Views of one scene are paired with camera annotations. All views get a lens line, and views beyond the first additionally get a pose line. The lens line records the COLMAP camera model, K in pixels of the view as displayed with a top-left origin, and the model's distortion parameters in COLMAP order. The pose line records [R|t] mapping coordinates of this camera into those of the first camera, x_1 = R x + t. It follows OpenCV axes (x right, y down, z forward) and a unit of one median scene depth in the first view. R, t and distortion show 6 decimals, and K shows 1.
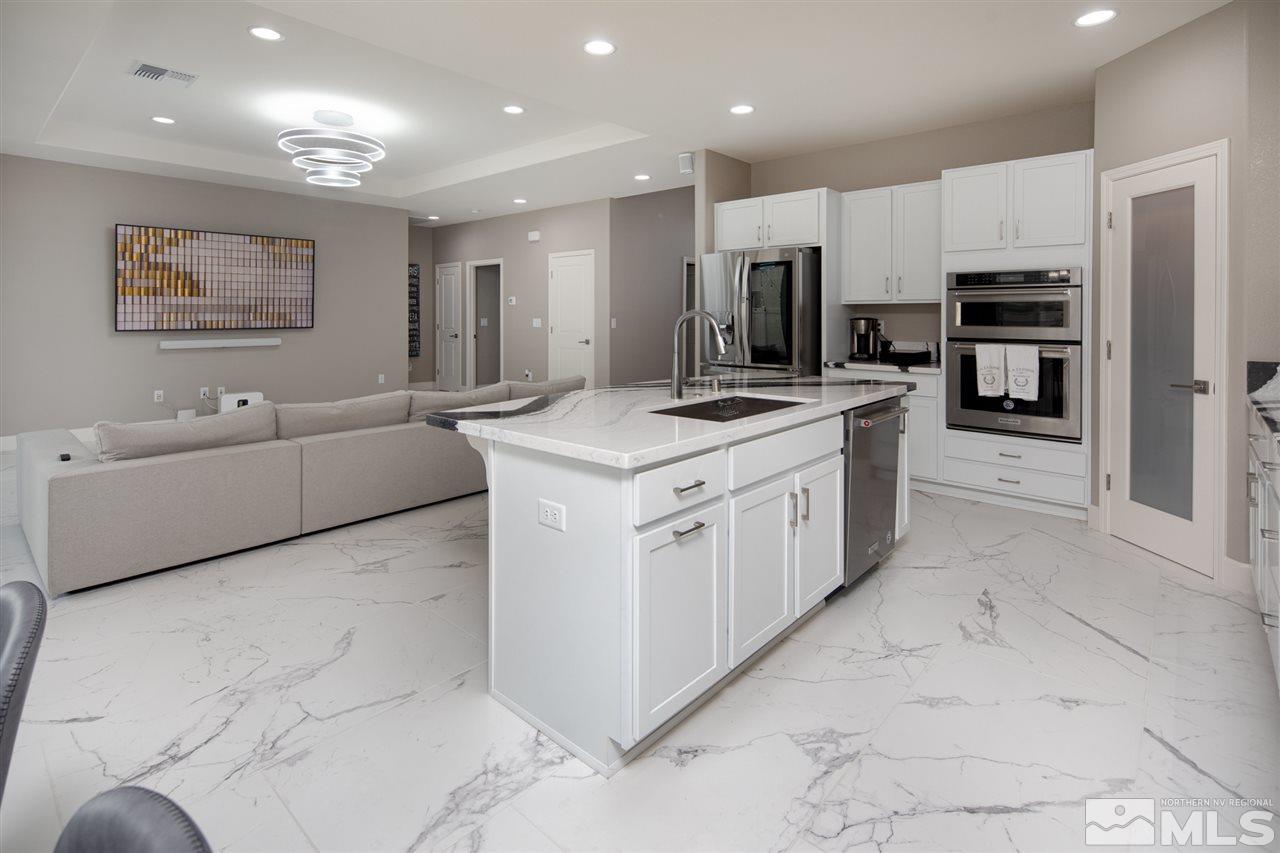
lens RADIAL K [[620.5, 0, 633.1], [0, 620.5, 313.8], [0, 0, 1]] dist [0.005065, -0.003657]
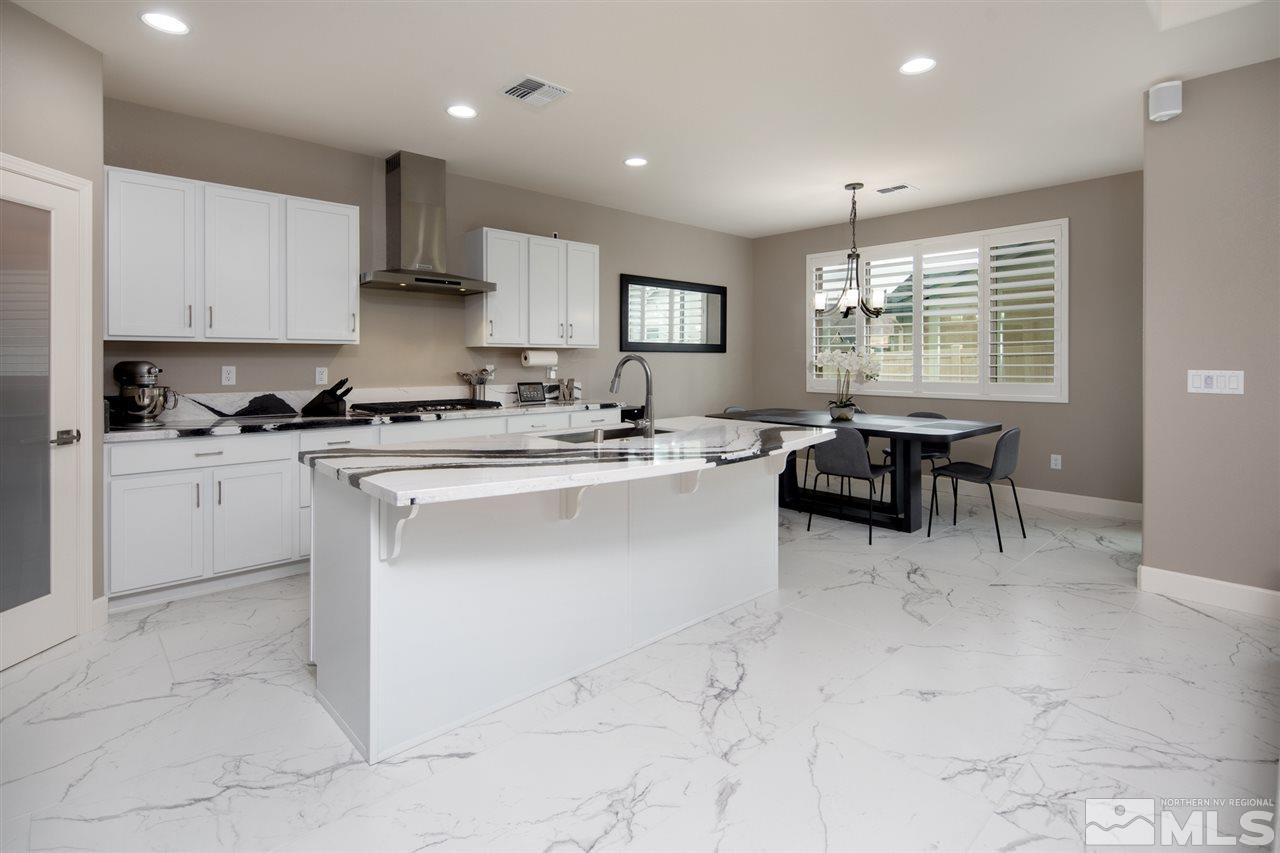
lens RADIAL K [[620.5, 0, 631.3], [0, 620.5, 359.8], [0, 0, 1]] dist [0.005065, -0.003657]
pose [[-0.995397, -0.002940, 0.095795, -0.001617], [-0.002898, 0.999996, 0.000580, 0.000126], [-0.095796, 0.000299, -0.995401, 1.126956]]
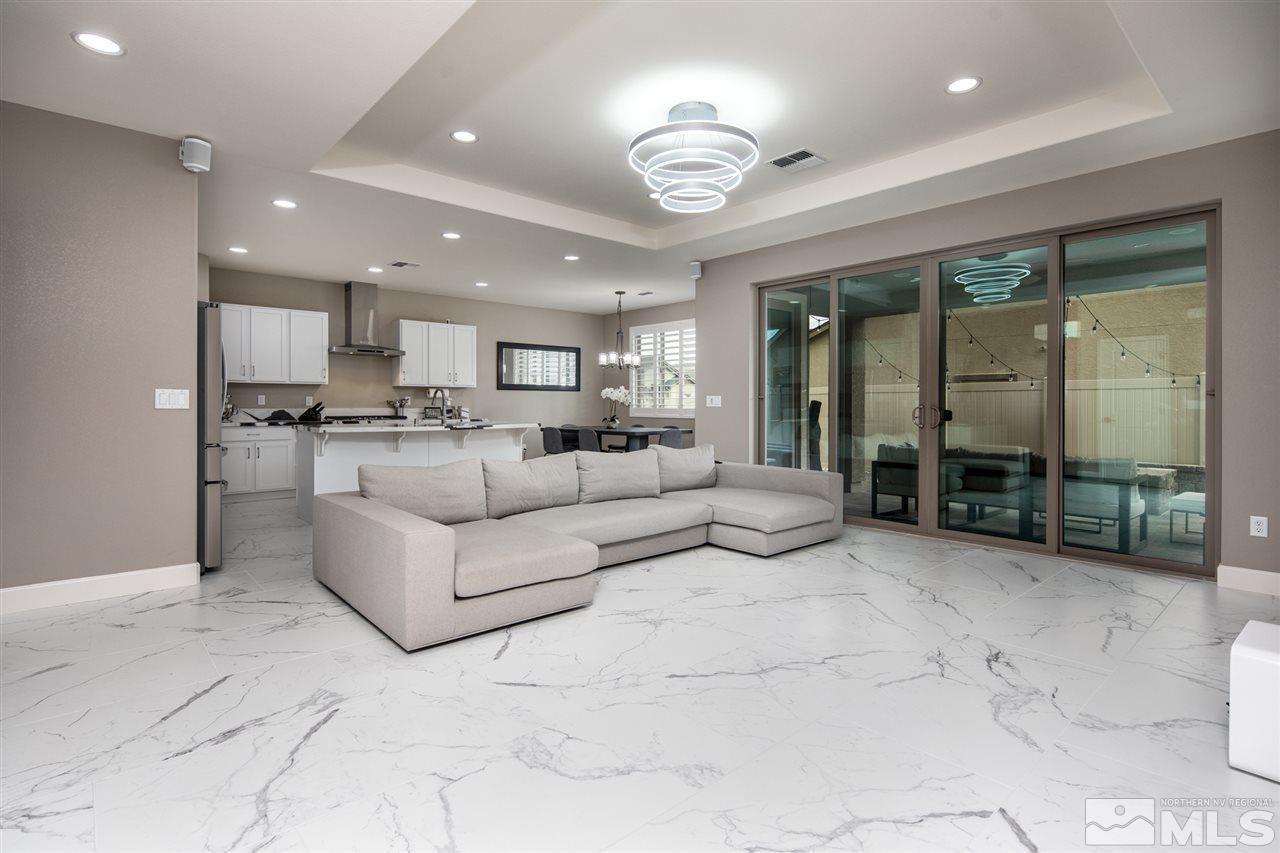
lens RADIAL K [[620.5, 0, 634.1], [0, 620.5, 408.9], [0, 0, 1]] dist [0.005065, -0.003657]
pose [[-0.993754, -0.003006, 0.111552, -0.523121], [-0.002320, 0.999978, 0.006274, 0.032534], [-0.111568, 0.005976, -0.993739, 1.838993]]
